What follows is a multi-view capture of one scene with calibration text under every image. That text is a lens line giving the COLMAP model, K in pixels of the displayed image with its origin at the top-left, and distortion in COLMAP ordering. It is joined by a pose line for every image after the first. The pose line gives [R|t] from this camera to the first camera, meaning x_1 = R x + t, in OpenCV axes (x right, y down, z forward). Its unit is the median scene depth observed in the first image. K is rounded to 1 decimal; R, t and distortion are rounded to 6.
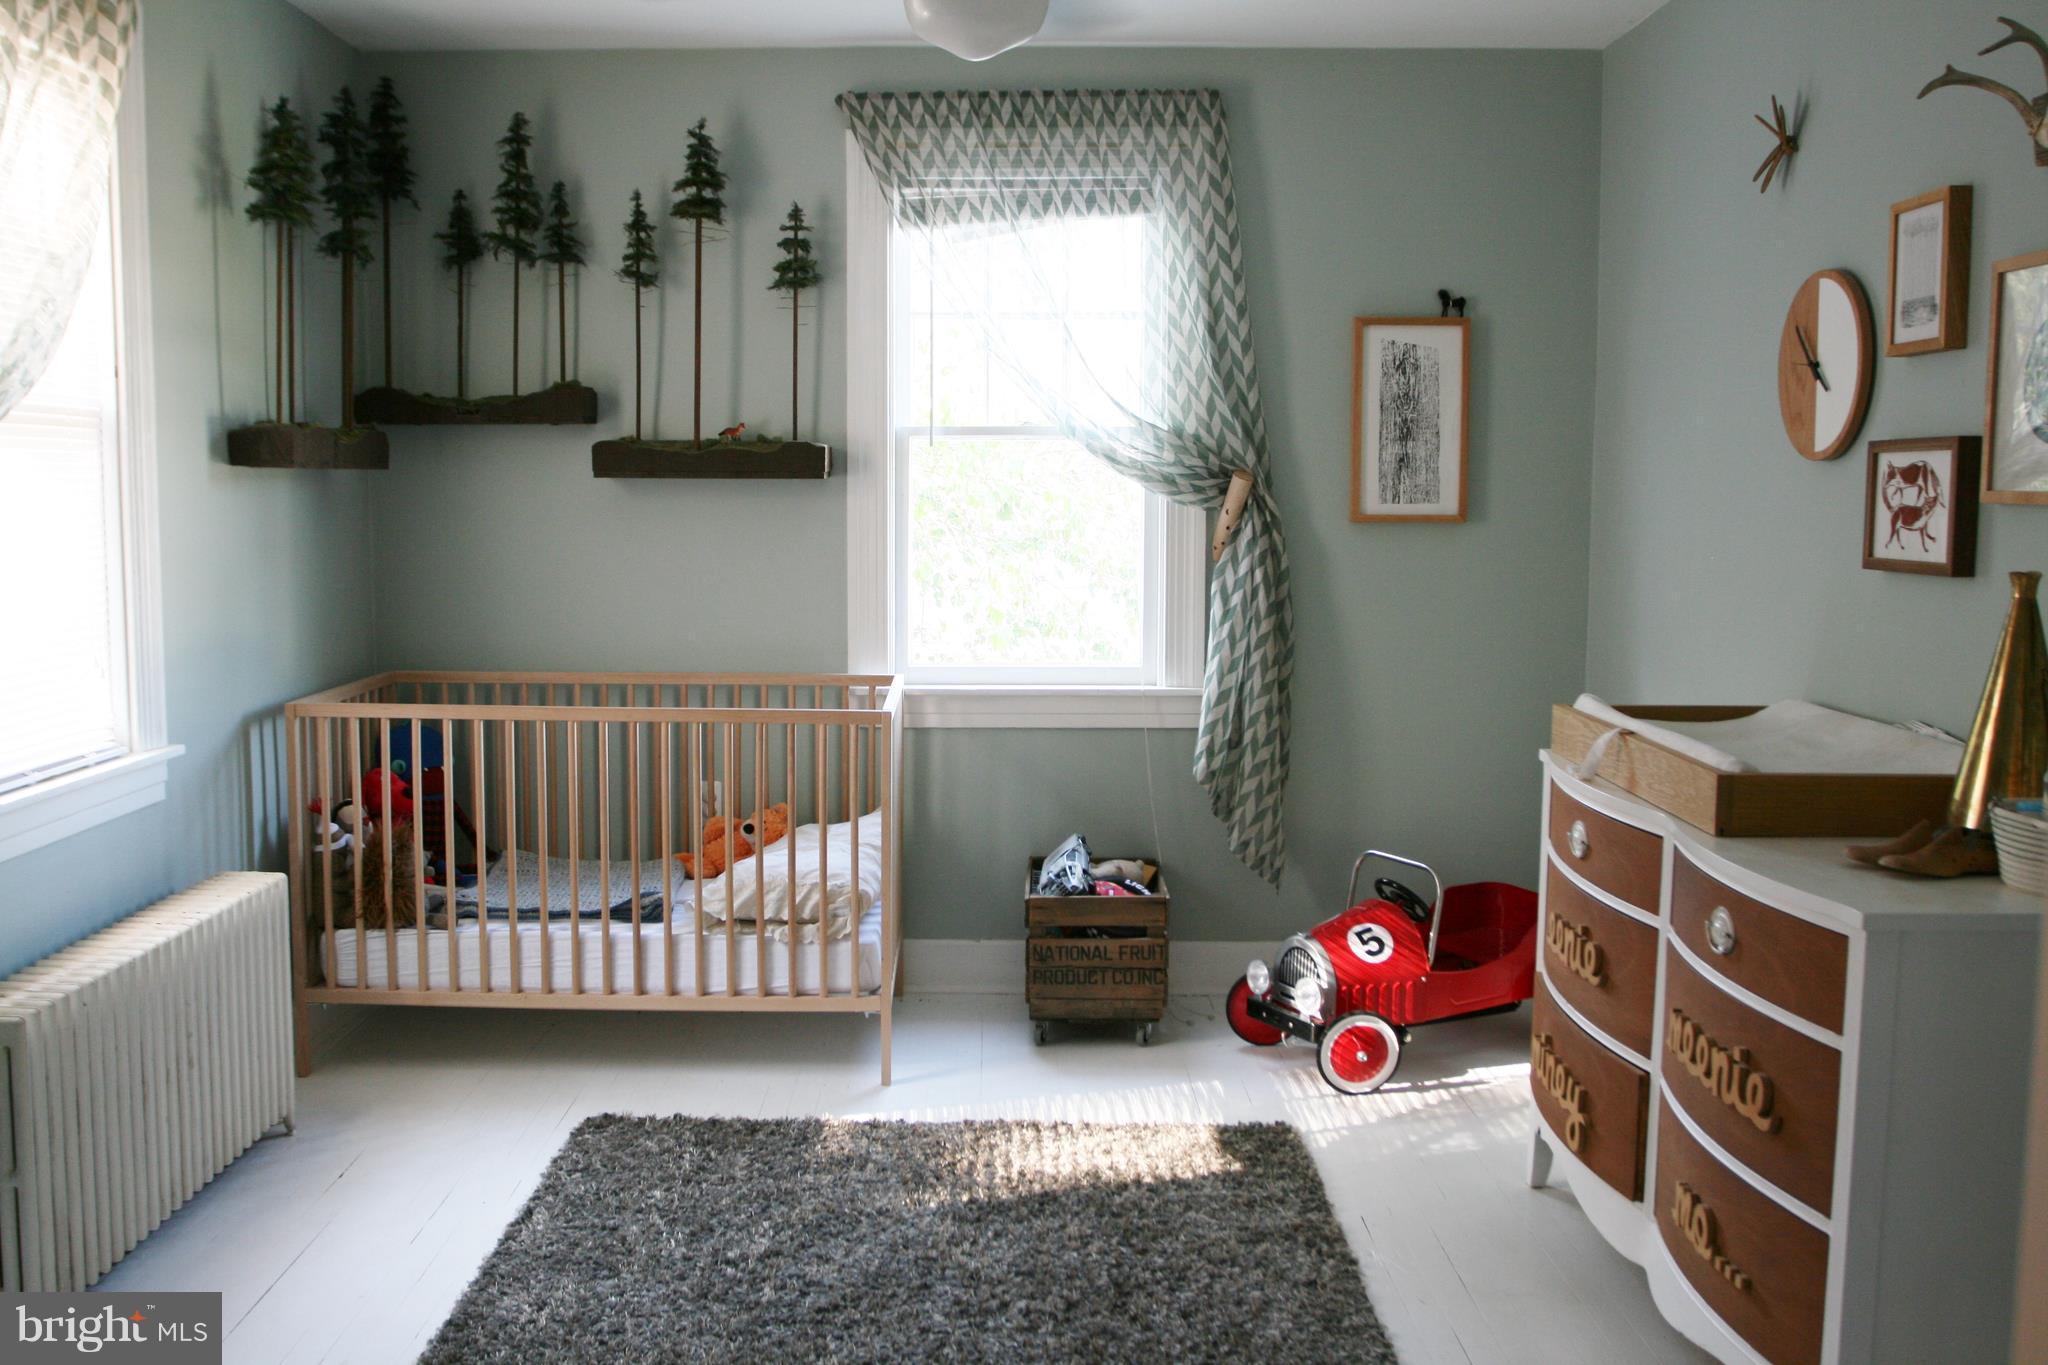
lens RADIAL K [[1623.0, 0, 1023.0], [0, 1623.0, 664.3], [0, 0, 1]] dist [-0.093970, 0.061276]
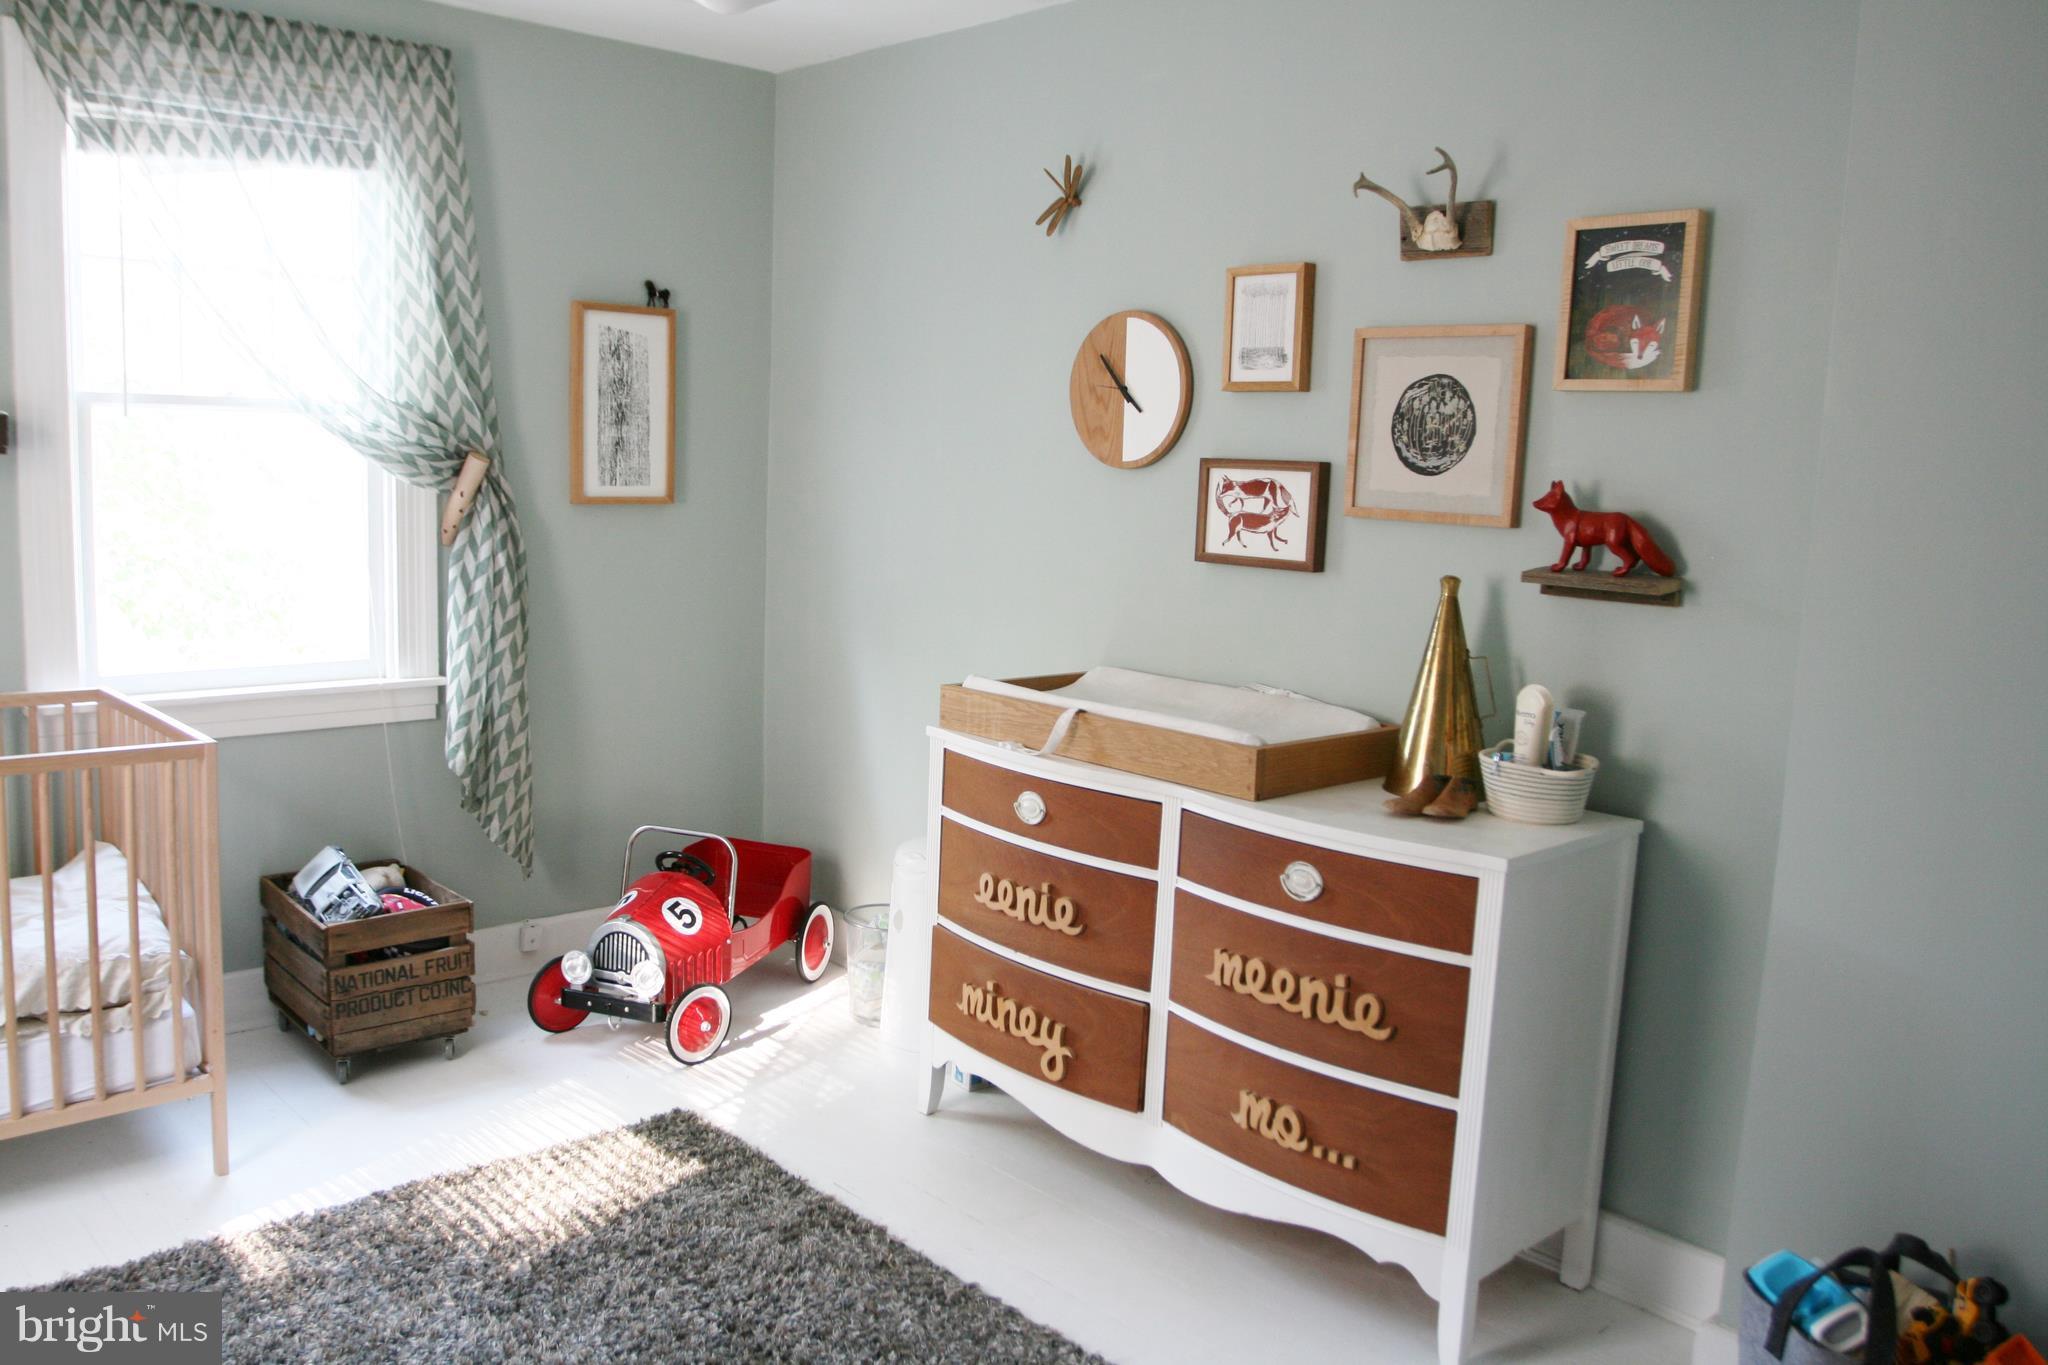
lens RADIAL K [[1459.8, 0, 1023.1], [0, 1459.8, 673.6], [0, 0, 1]] dist [-0.088530, 0.036130]
pose [[0.767305, -0.066200, 0.637857, -0.184054], [0.036892, 0.997567, 0.059153, -0.027609], [-0.640221, -0.021857, 0.767880, 0.131943]]
